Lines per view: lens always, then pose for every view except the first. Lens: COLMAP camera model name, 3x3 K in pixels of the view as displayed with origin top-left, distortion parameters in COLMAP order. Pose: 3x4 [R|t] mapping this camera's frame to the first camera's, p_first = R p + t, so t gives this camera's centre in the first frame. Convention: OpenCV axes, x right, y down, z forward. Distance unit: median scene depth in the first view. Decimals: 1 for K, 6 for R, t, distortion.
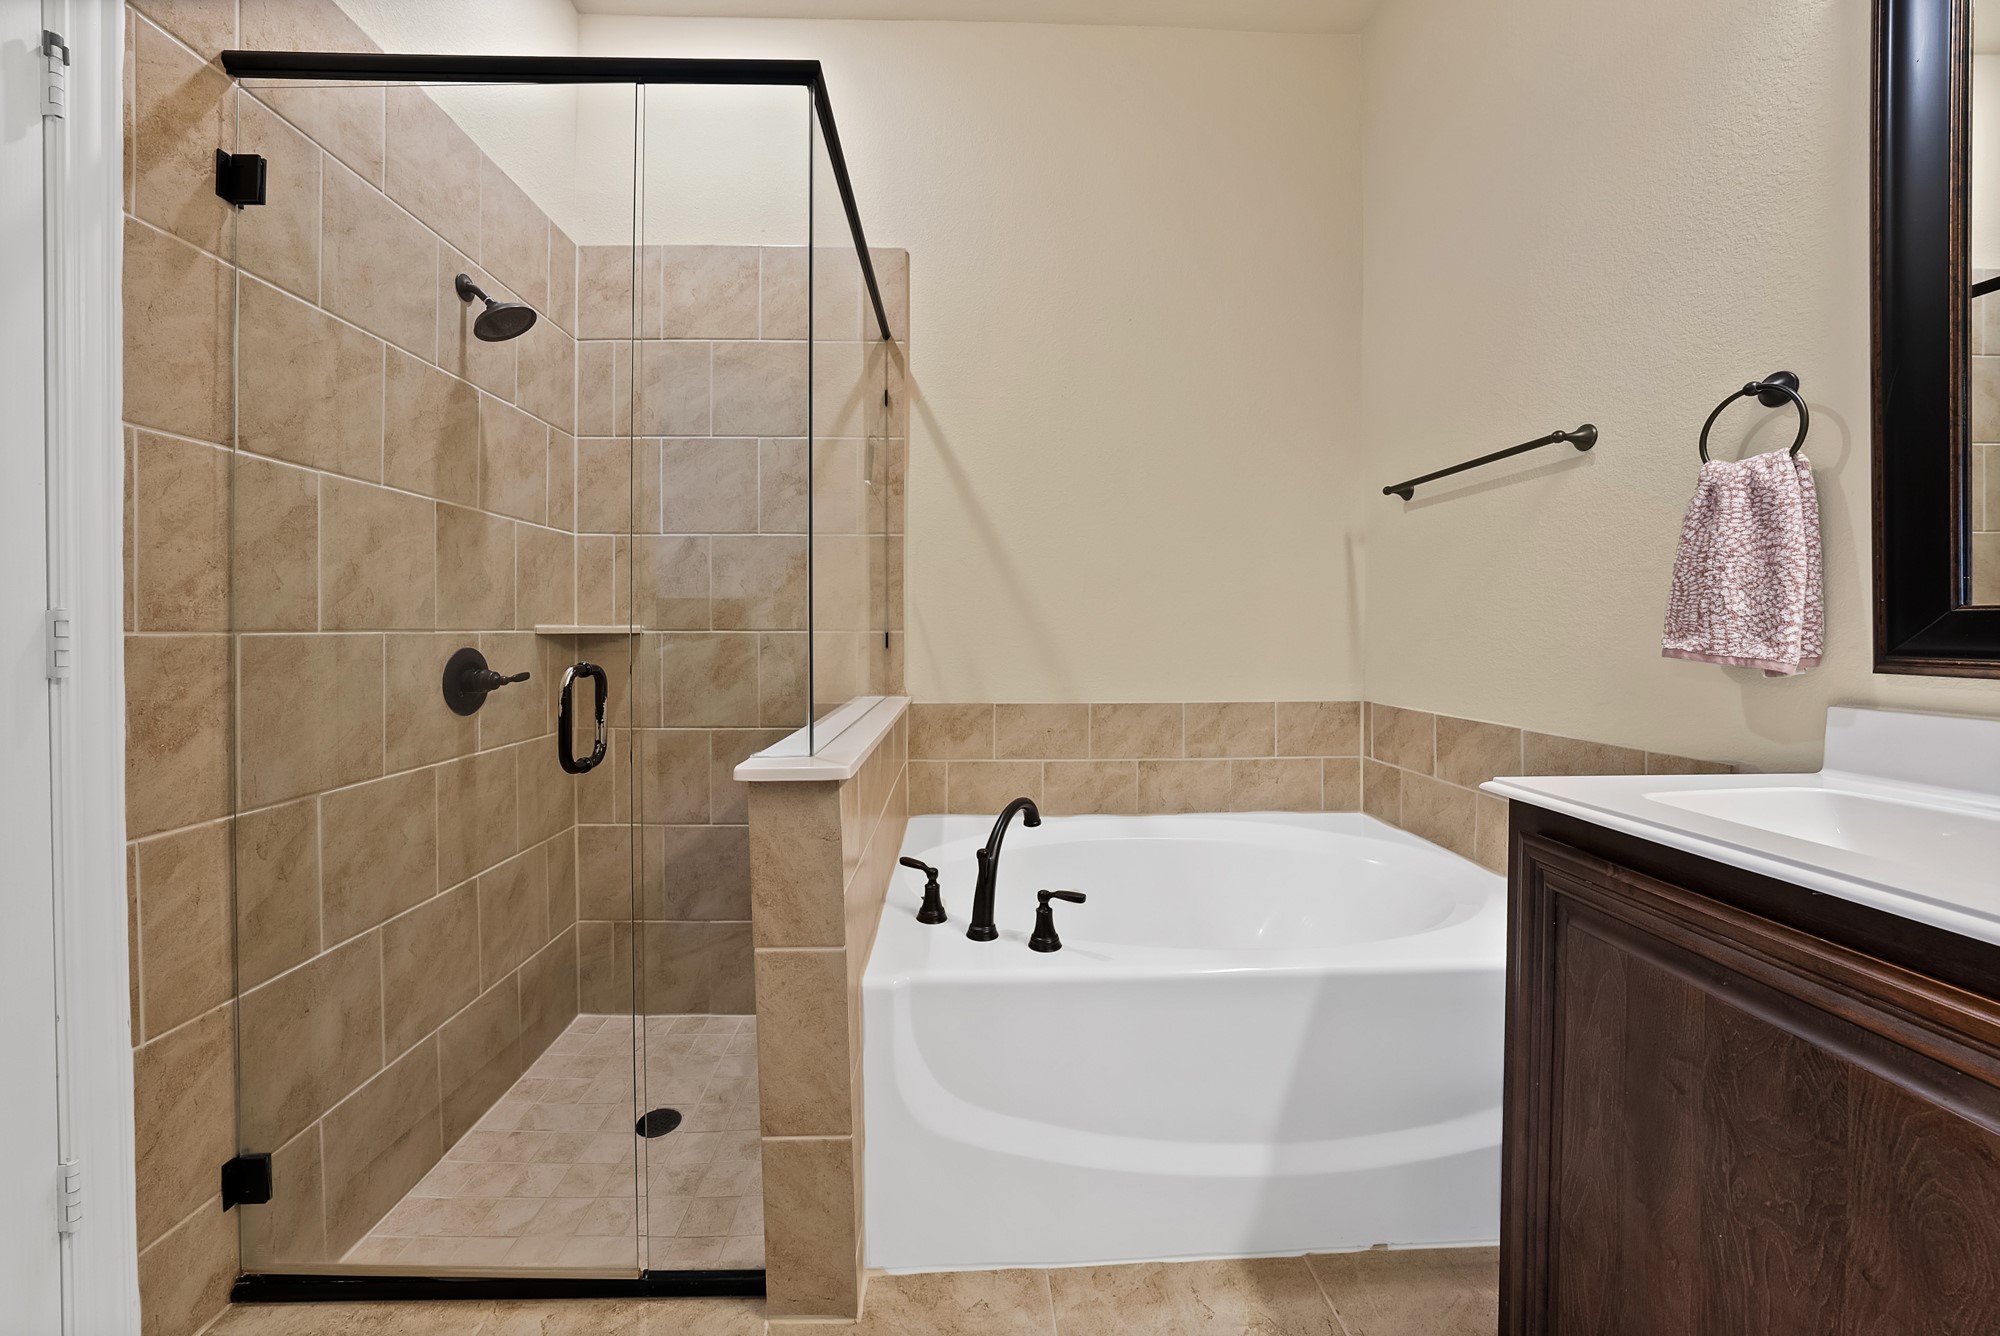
lens RADIAL K [[728.7, 0, 990.5], [0, 728.7, 644.4], [0, 0, 1]] dist [-0.024980, 0.007926]
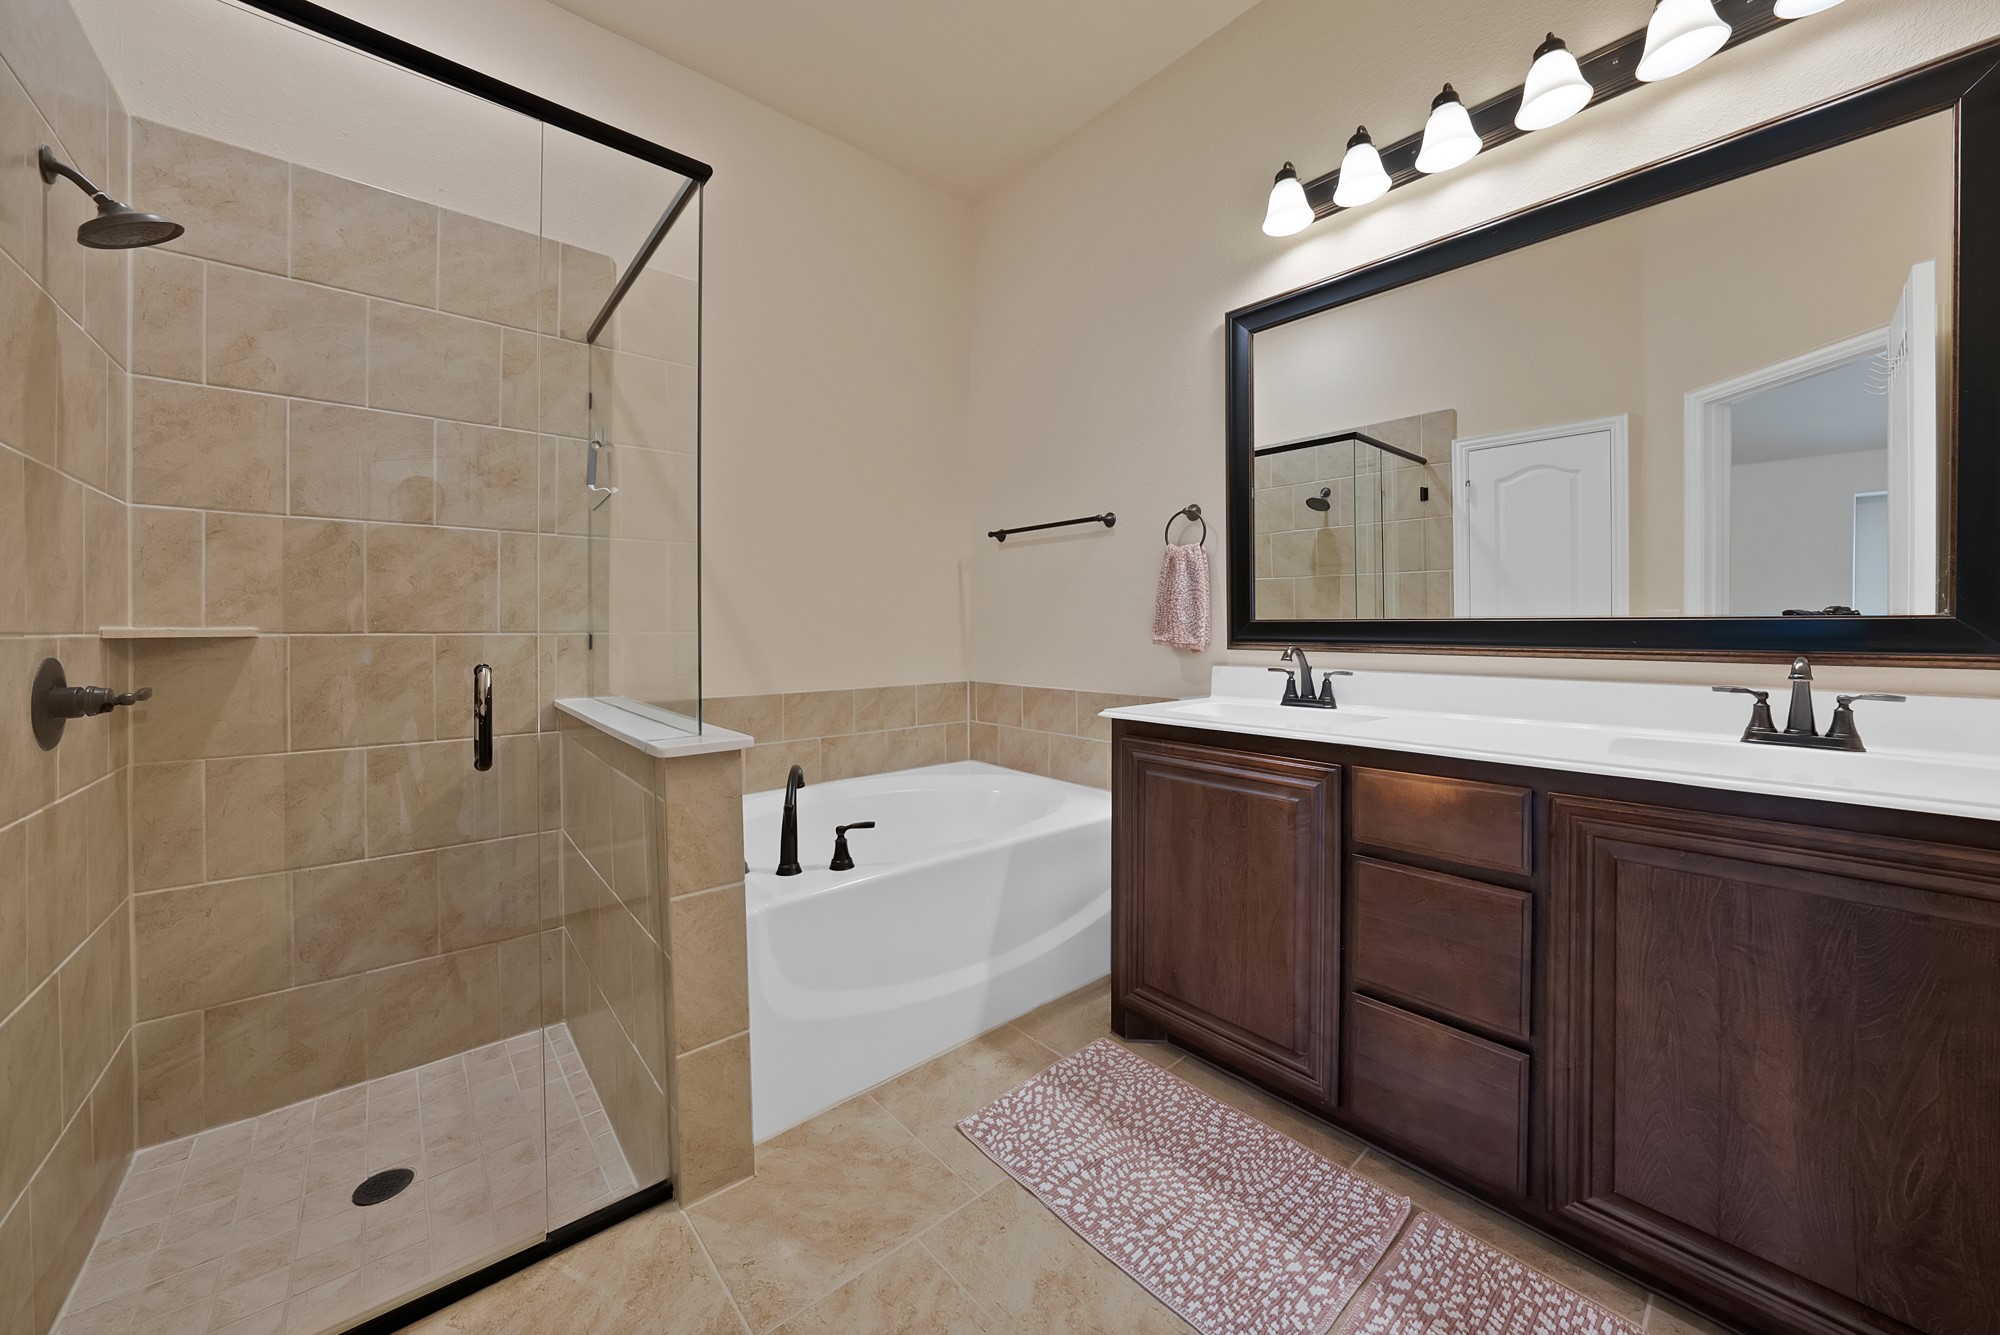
lens RADIAL K [[728.9, 0, 1009.1], [0, 728.9, 655.8], [0, 0, 1]] dist [-0.001034, 0.000380]
pose [[0.772219, -0.024316, 0.634892, -0.427383], [0.015158, 0.999688, 0.019851, 0.002710], [-0.635176, -0.005706, 0.772346, -0.187021]]
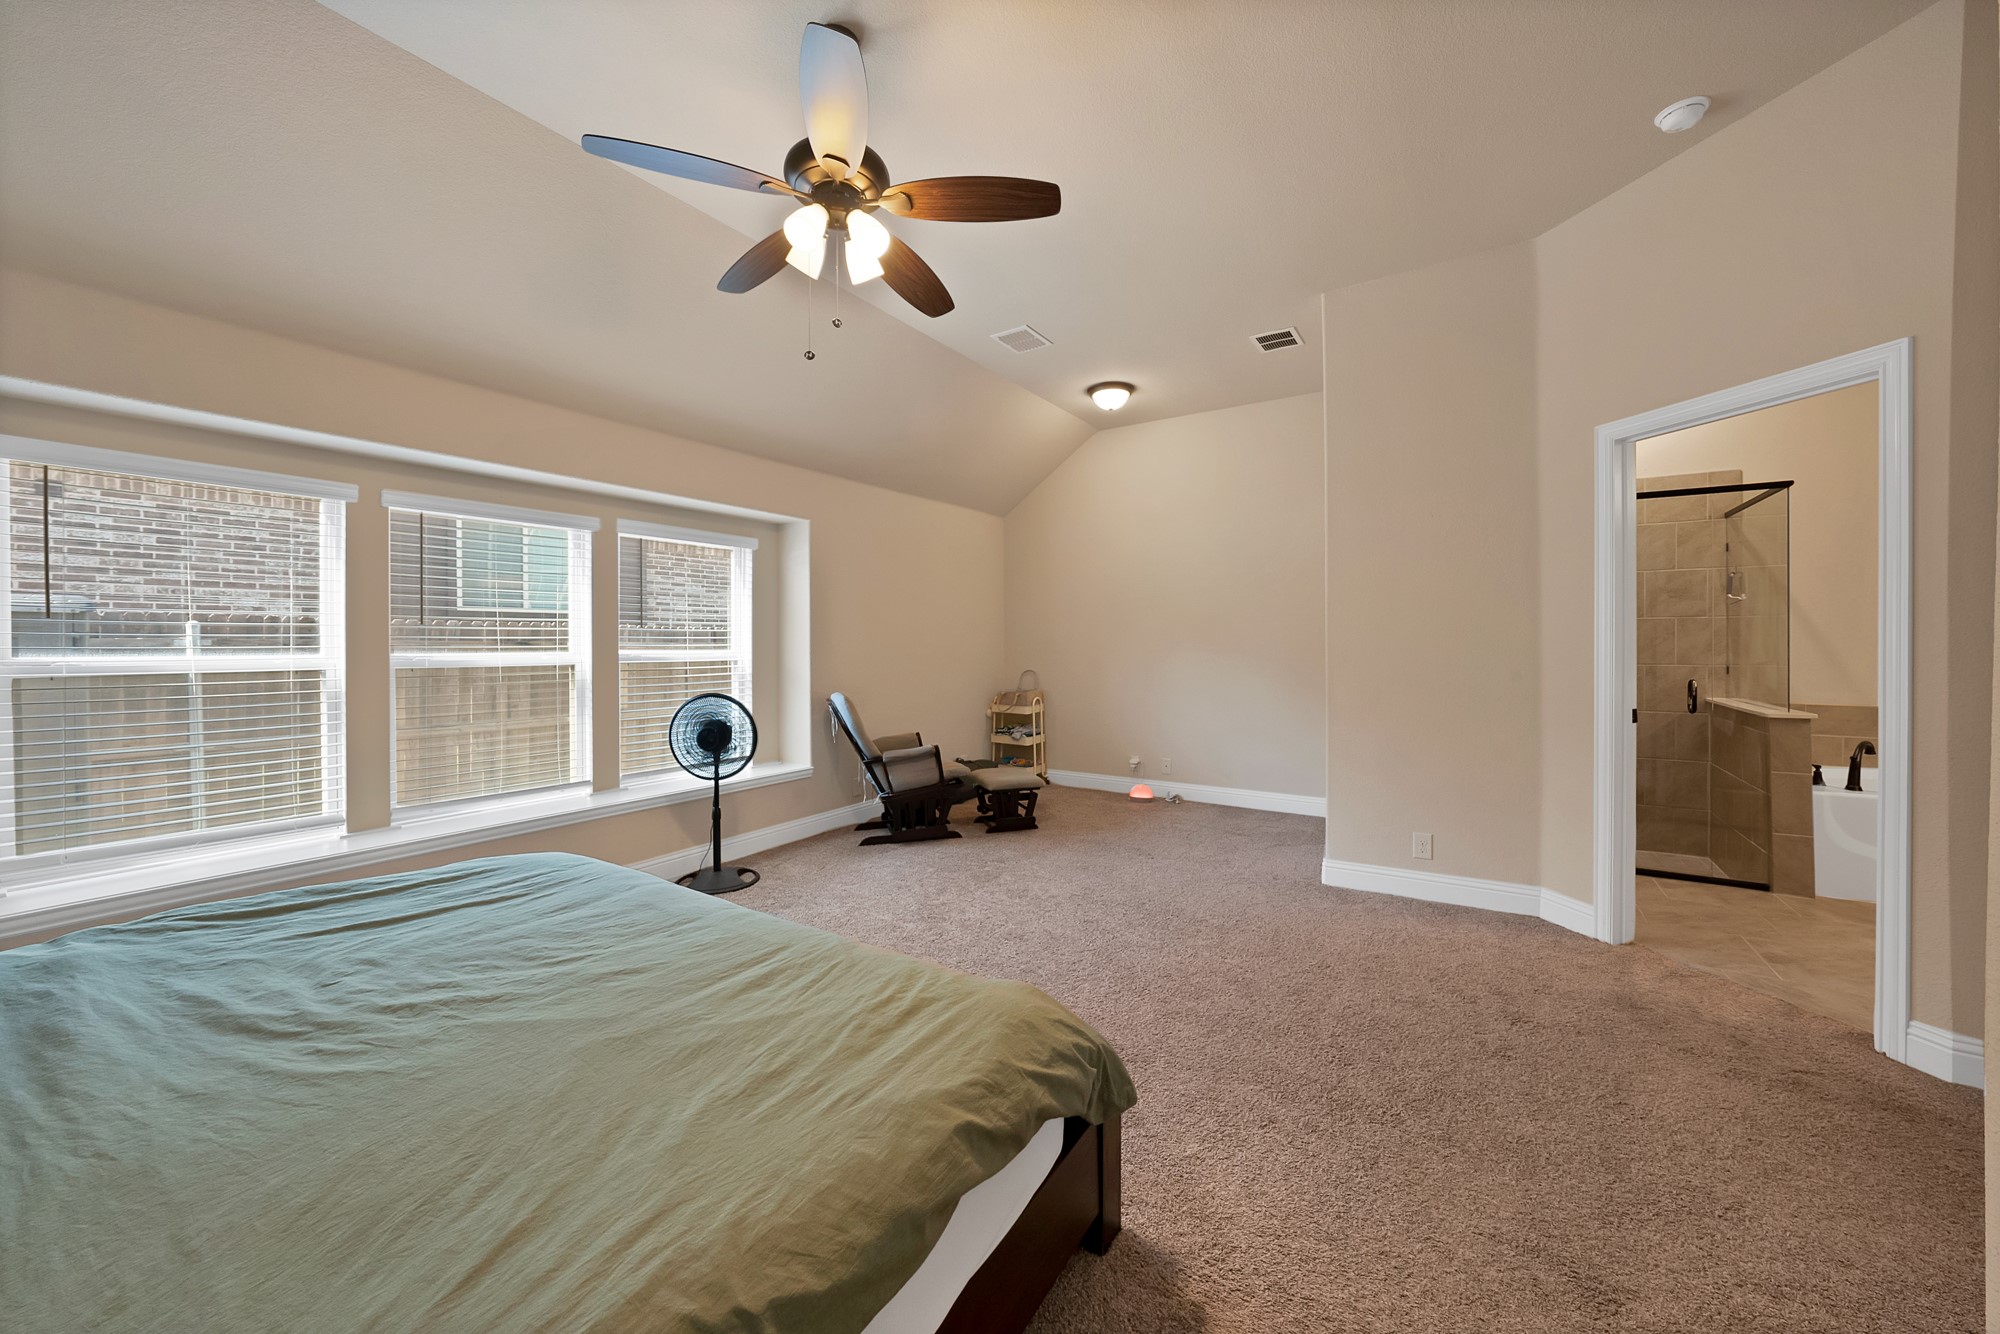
lens RADIAL K [[707.2, 0, 997.2], [0, 707.2, 645.5], [0, 0, 1]] dist [-0.011636, 0.000026]
pose [[0.820114, -0.008218, -0.572141, -0.889790], [-0.001077, 0.999873, -0.015905, -0.049946], [0.572199, 0.013660, 0.820001, -2.256544]]
